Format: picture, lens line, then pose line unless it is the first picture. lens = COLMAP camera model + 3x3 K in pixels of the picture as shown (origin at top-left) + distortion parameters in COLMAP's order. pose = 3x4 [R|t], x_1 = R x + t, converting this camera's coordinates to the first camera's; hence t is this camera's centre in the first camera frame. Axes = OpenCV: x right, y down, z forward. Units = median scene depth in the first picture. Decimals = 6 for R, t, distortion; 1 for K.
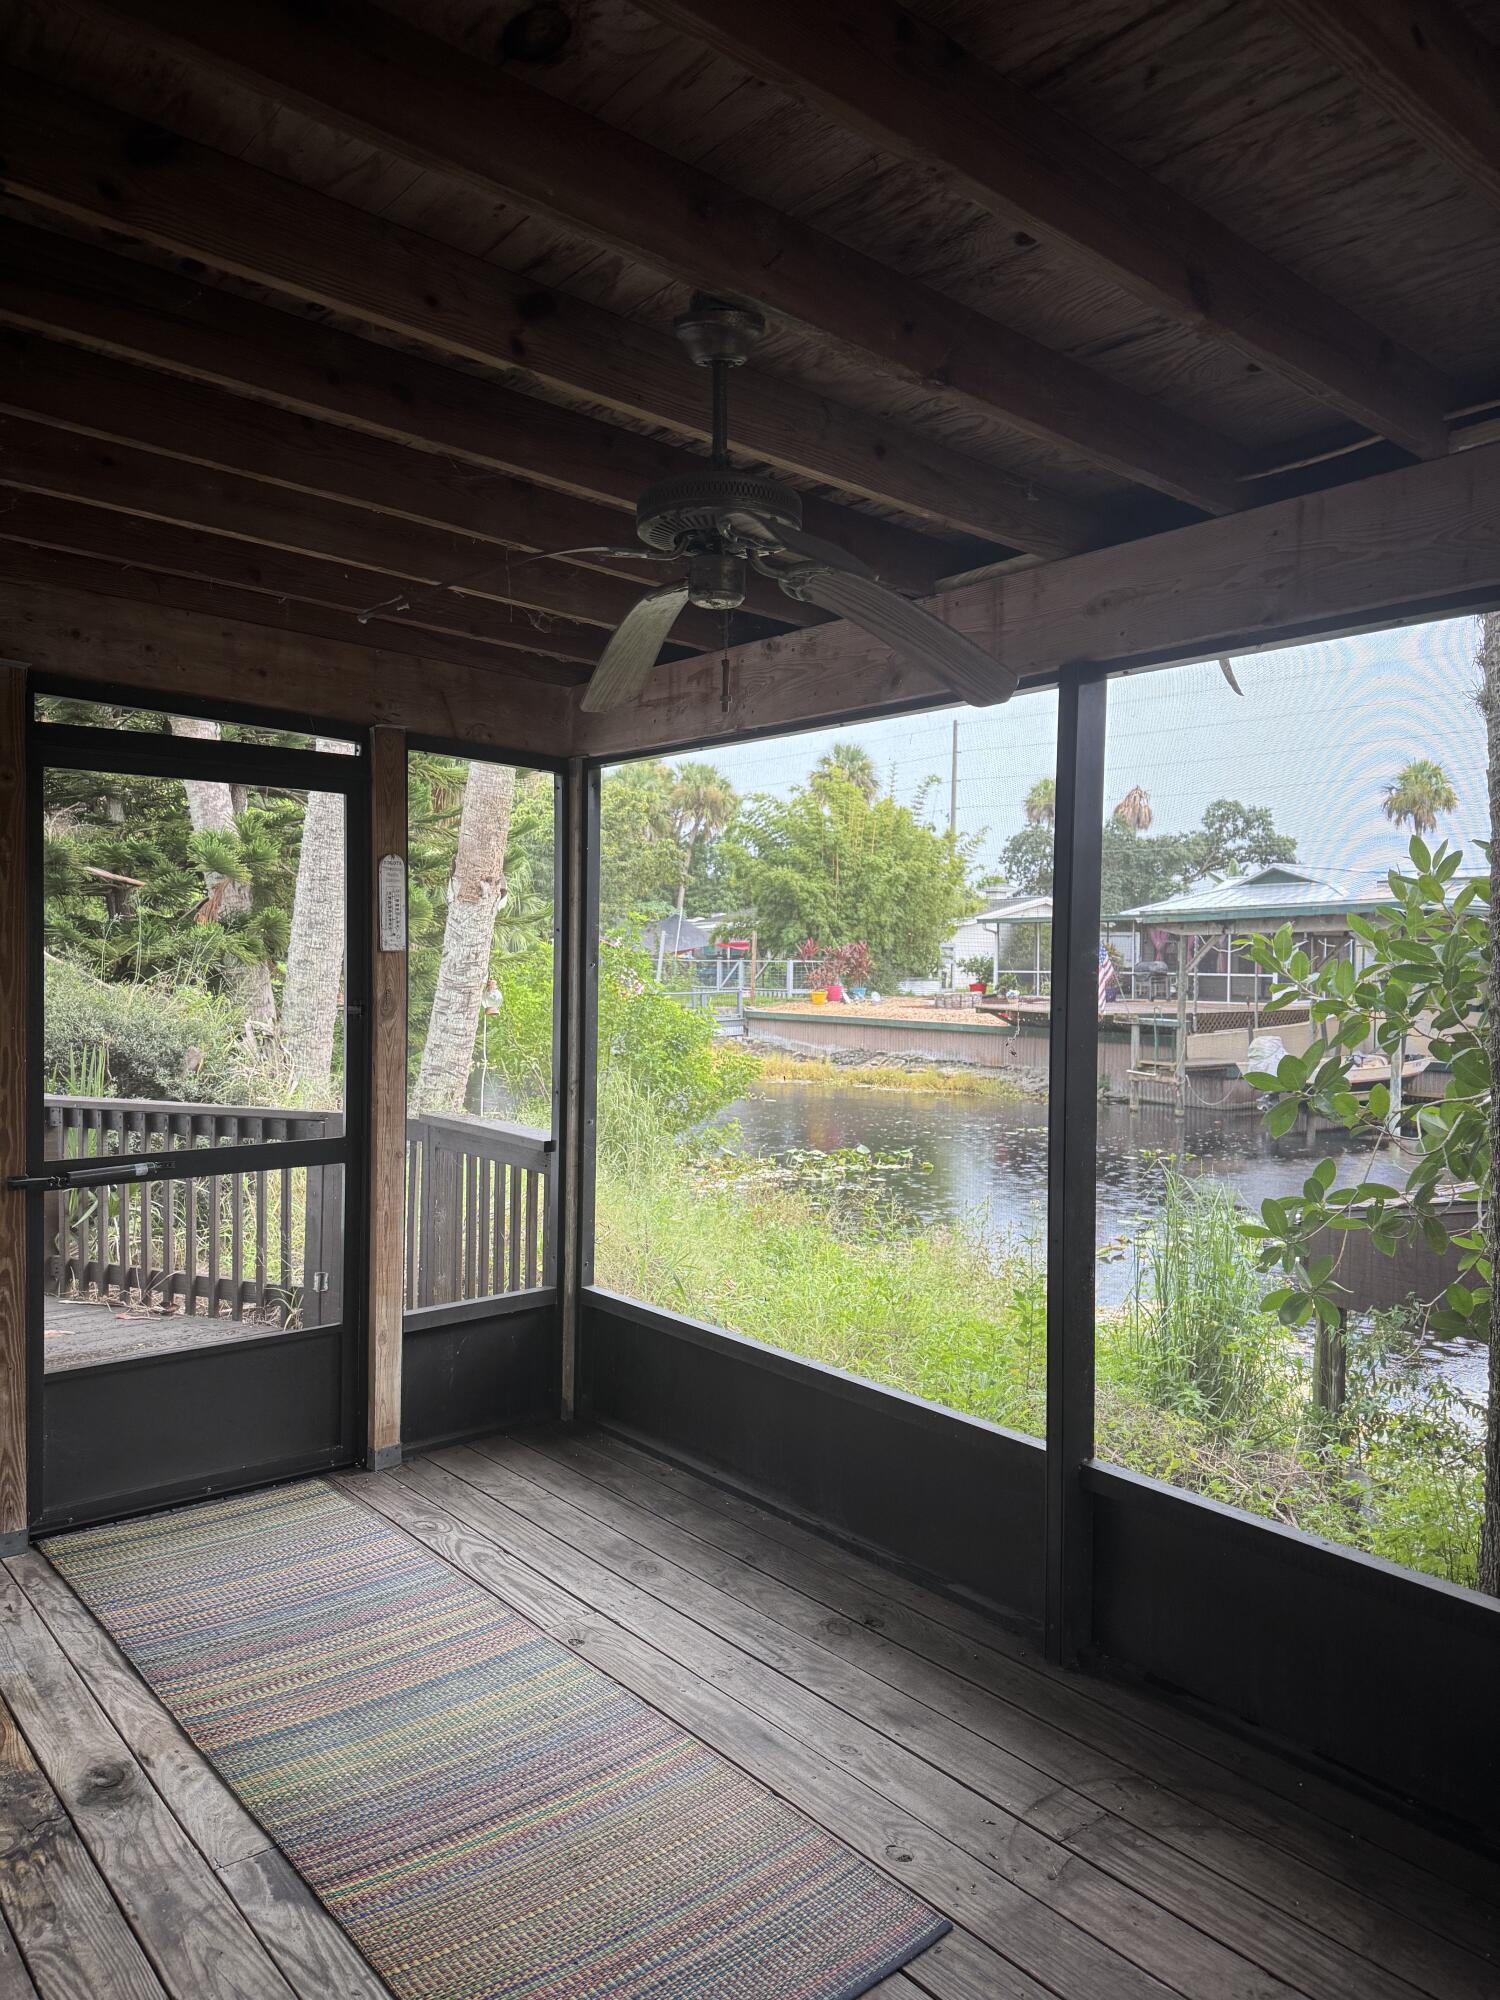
lens RADIAL K [[1395.2, 0, 757.9], [0, 1395.2, 990.7], [0, 0, 1]] dist [0.189395, -0.370927]
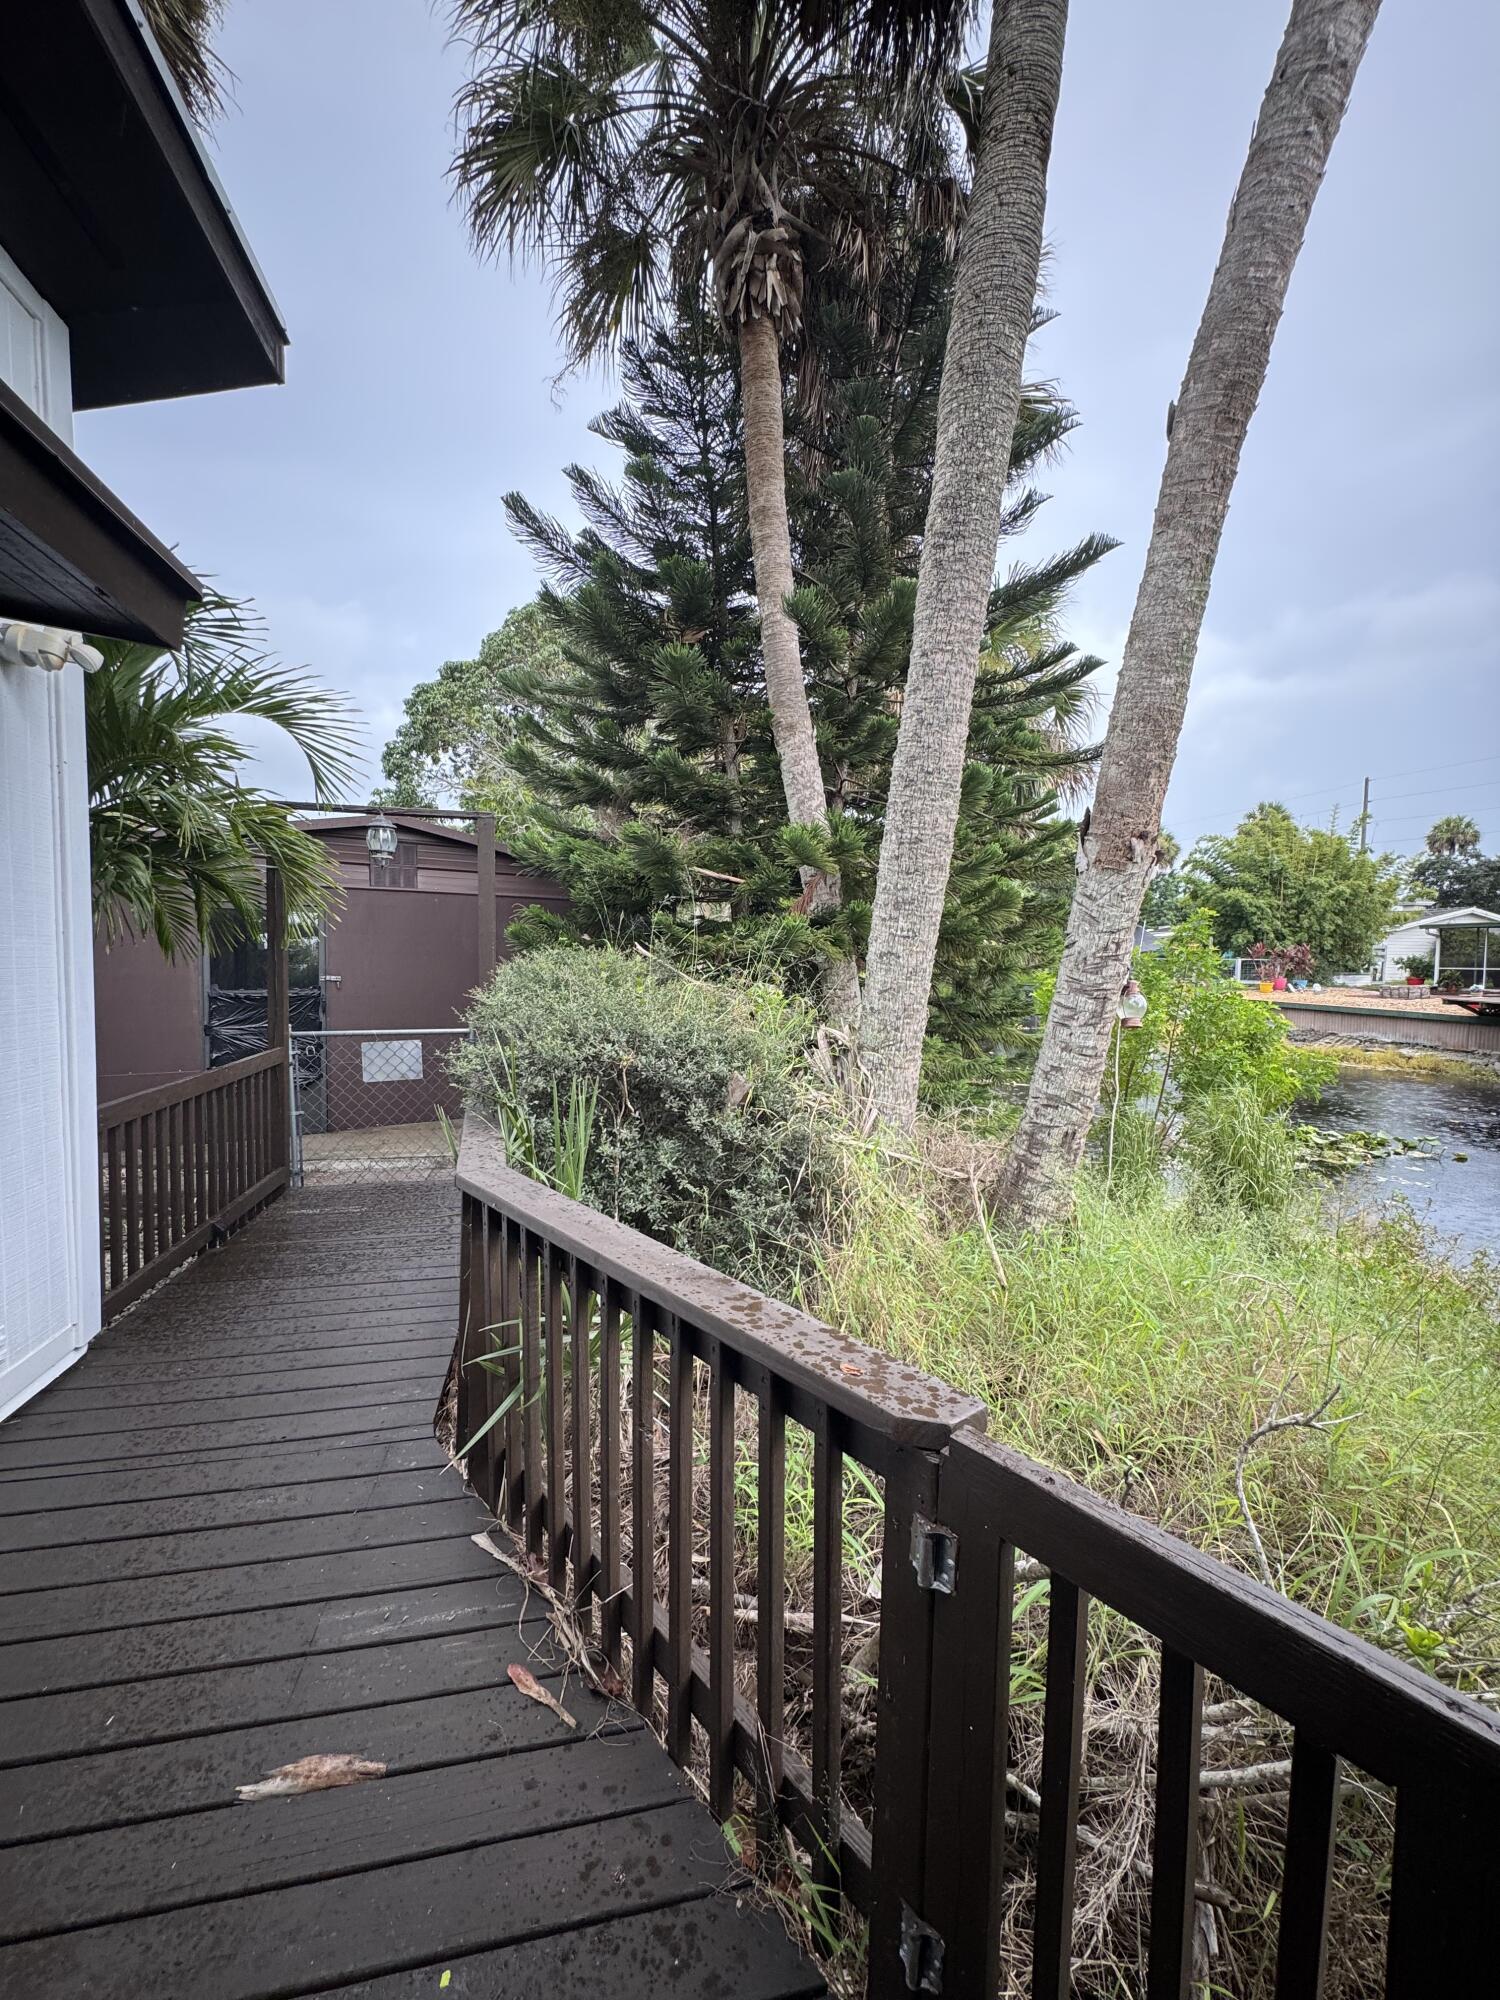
lens RADIAL K [[791.2, 0, 750.0], [0, 791.2, 1000.0], [0, 0, 1]] dist [-0.000183, 0.000014]
pose [[0.884870, 0.024931, -0.465171, -0.041553], [-0.011171, 0.999415, 0.032315, -0.002027], [0.465704, -0.023398, 0.884631, 0.130643]]
